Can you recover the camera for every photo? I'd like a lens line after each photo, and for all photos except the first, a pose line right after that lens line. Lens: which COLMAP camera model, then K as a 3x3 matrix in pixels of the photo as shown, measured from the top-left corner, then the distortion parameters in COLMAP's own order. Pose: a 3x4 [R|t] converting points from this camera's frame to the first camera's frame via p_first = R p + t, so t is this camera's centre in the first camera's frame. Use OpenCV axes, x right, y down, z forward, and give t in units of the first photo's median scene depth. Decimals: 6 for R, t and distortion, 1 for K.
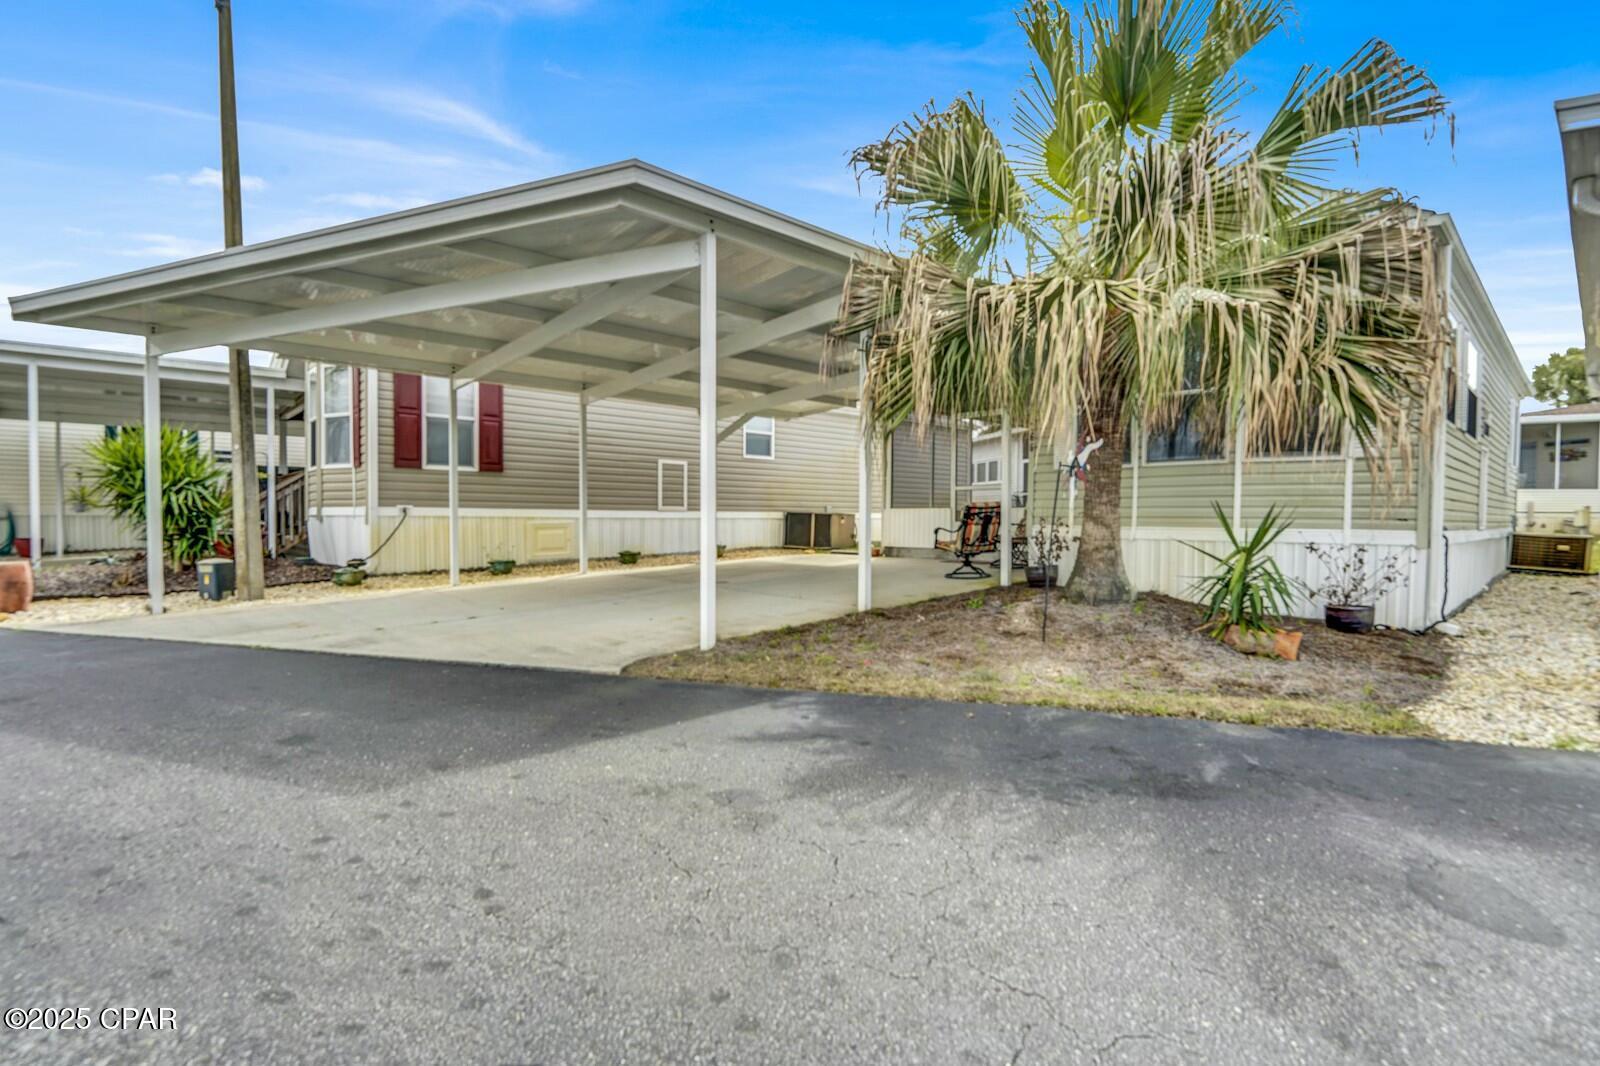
lens RADIAL K [[758.5, 0, 800.0], [0, 758.5, 533.0], [0, 0, 1]] dist [0.000104, -0.000009]
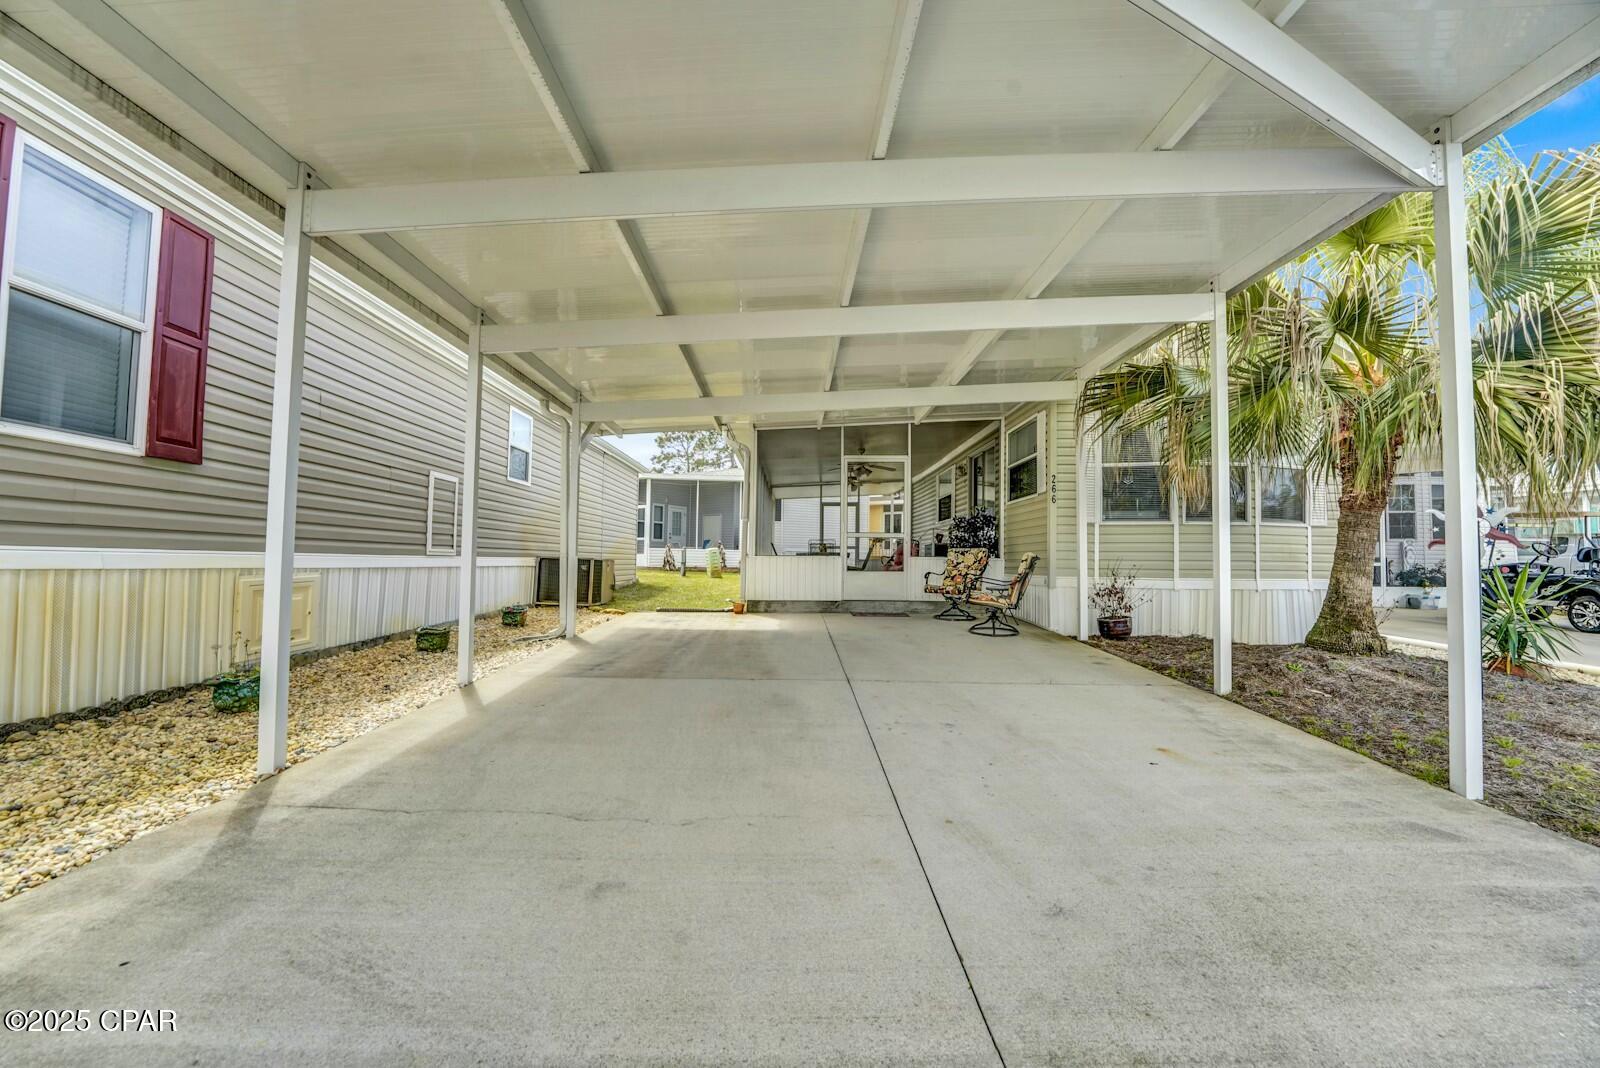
lens RADIAL K [[649.3, 0, 787.2], [0, 649.3, 541.4], [0, 0, 1]] dist [-0.031827, 0.004197]
pose [[0.691018, 0.024637, 0.722418, -0.360539], [0.009904, 0.999002, -0.043543, -0.015222], [-0.722770, 0.037244, 0.690084, 0.437325]]
